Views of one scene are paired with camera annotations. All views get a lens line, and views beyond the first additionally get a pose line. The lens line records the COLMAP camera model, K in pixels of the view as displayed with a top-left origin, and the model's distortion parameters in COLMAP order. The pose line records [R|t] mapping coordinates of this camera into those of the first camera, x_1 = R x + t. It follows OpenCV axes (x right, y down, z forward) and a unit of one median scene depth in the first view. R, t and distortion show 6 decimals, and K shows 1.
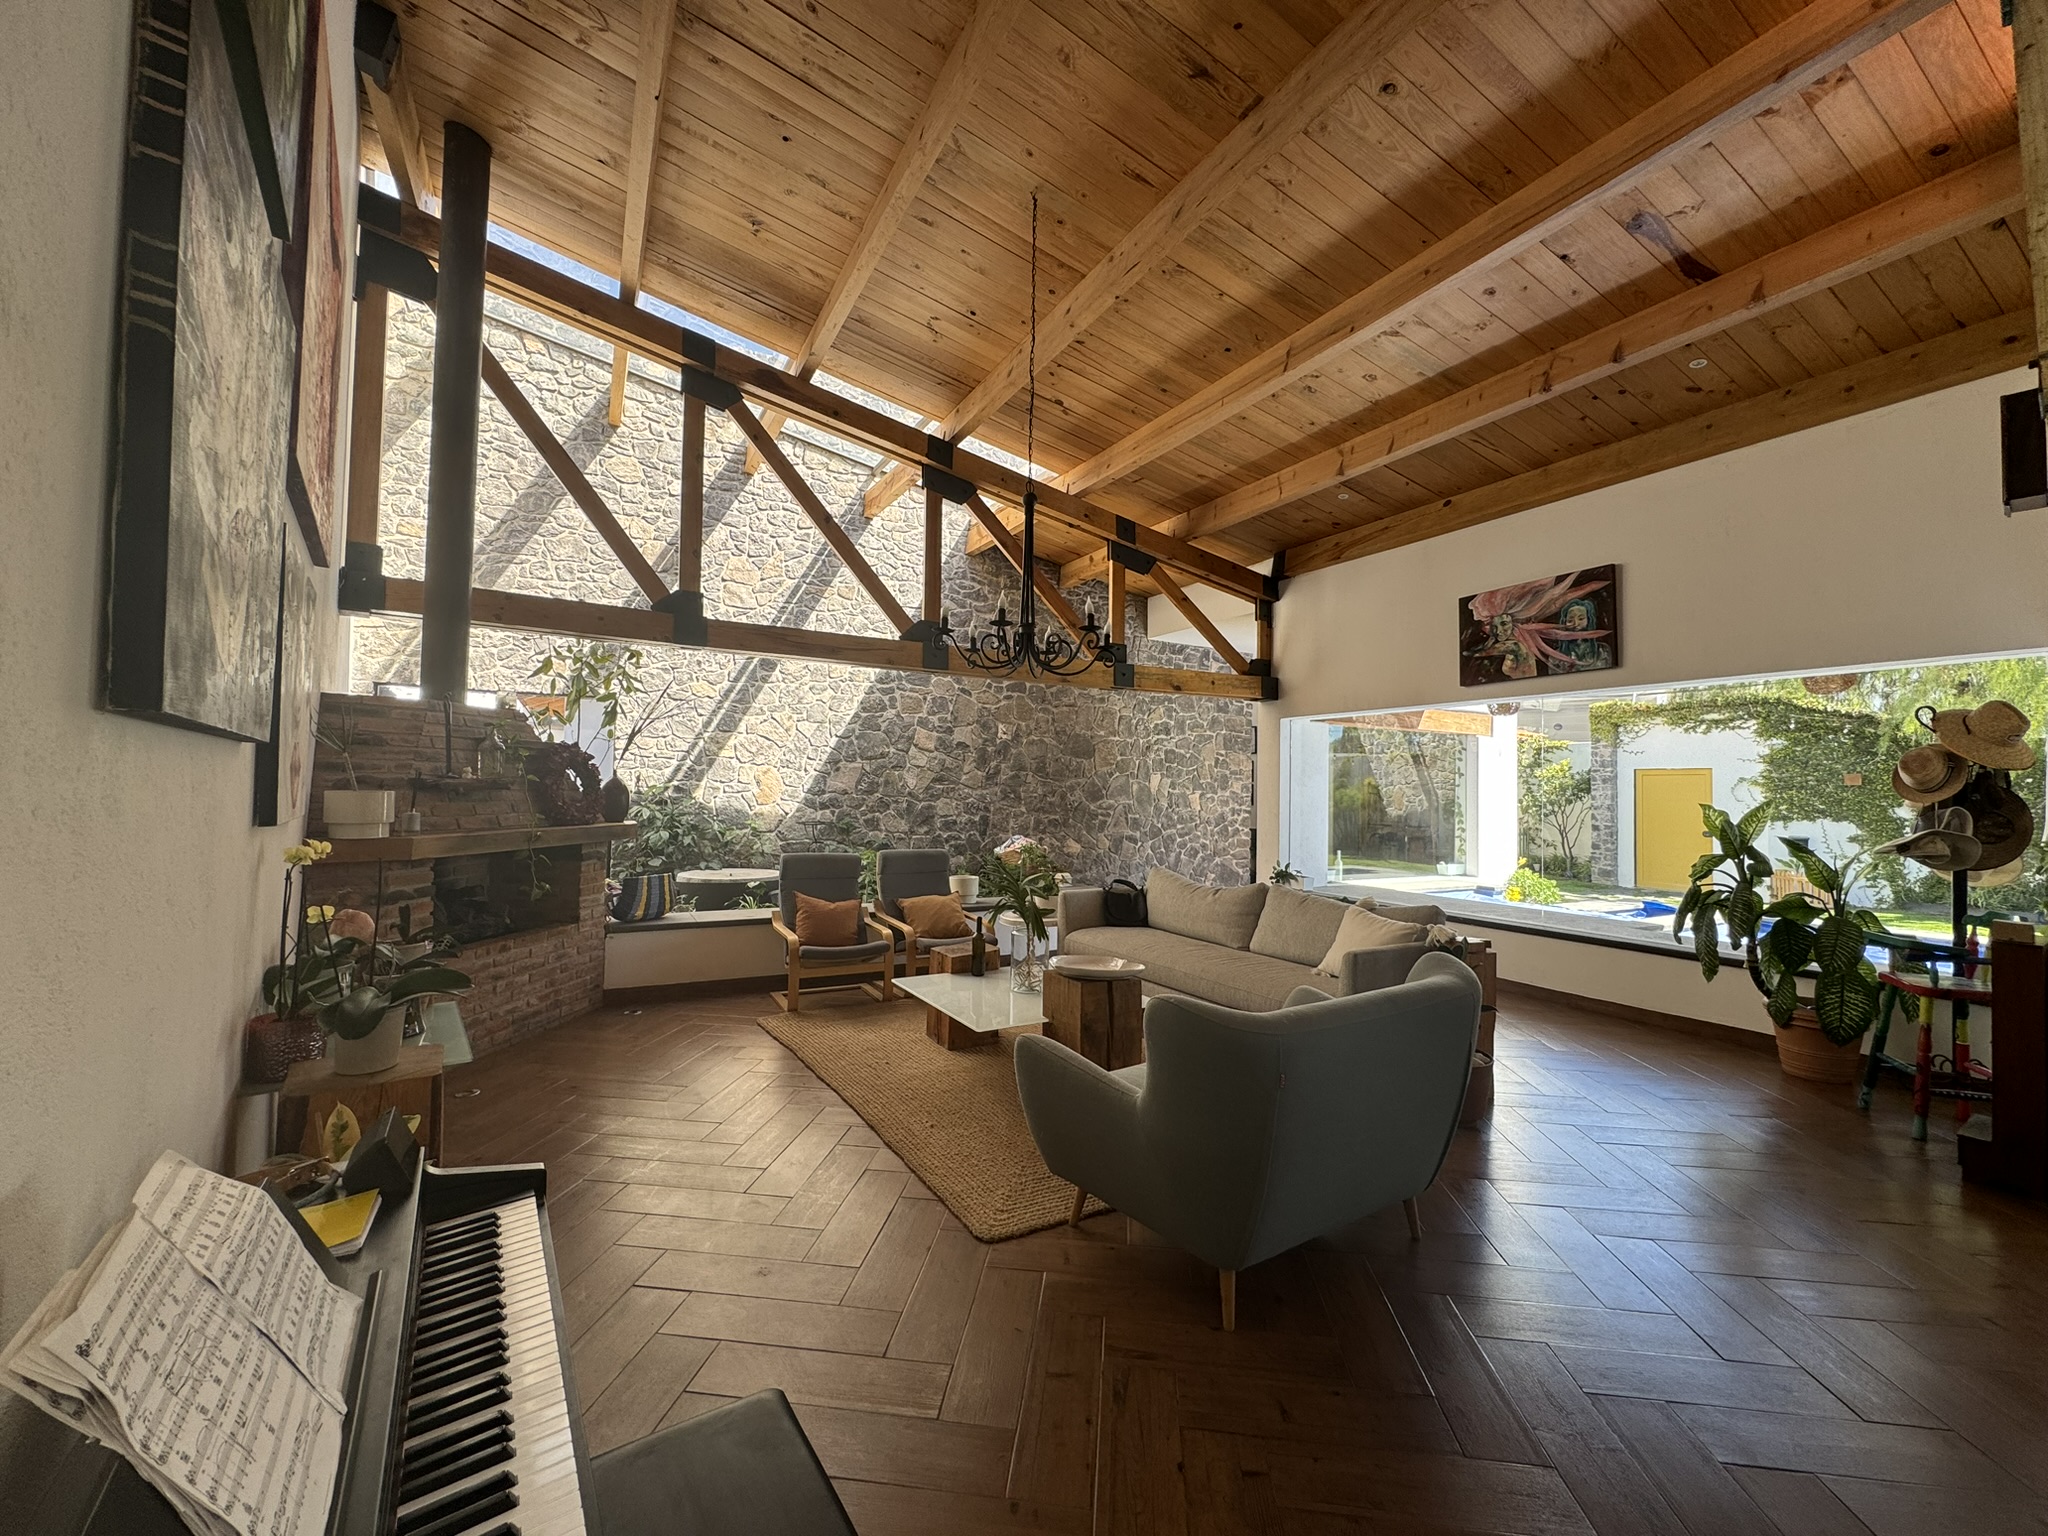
lens RADIAL K [[820.7, 0, 1024.0], [0, 820.7, 768.0], [0, 0, 1]] dist [-0.001096, 0.000564]
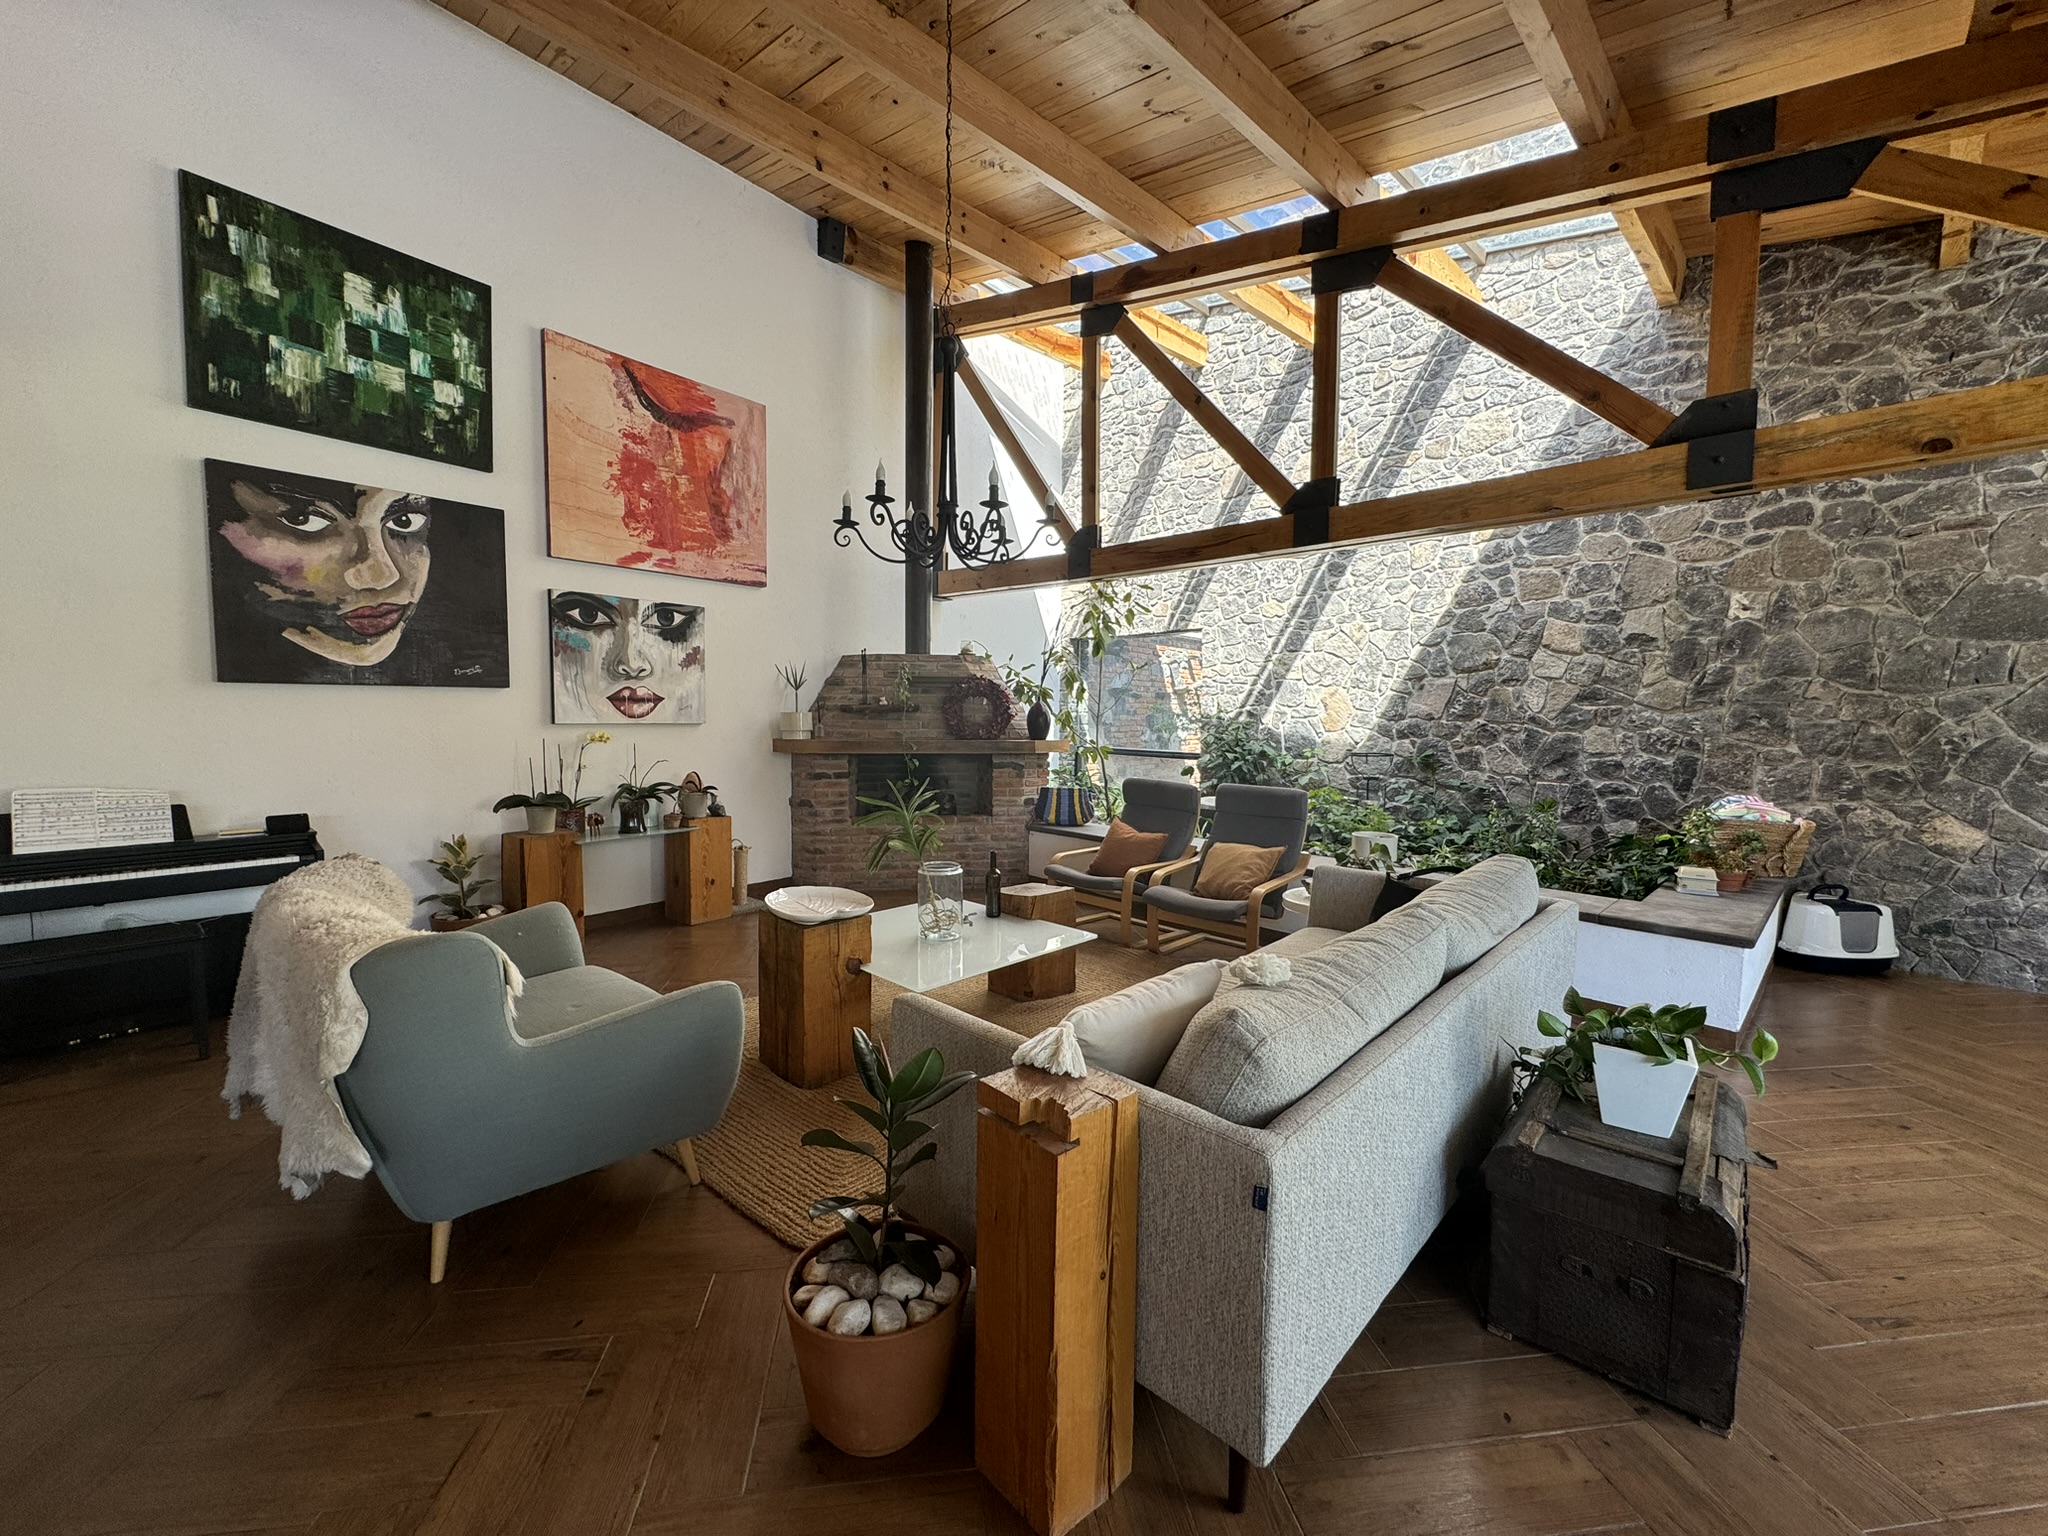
lens RADIAL K [[820.7, 0, 1024.0], [0, 820.7, 768.0], [0, 0, 1]] dist [-0.001096, 0.000564]
pose [[0.259769, 0.053626, -0.964181, 0.417809], [0.022132, 0.997864, 0.061462, 0.021192], [0.965417, -0.037305, 0.258027, 0.427444]]
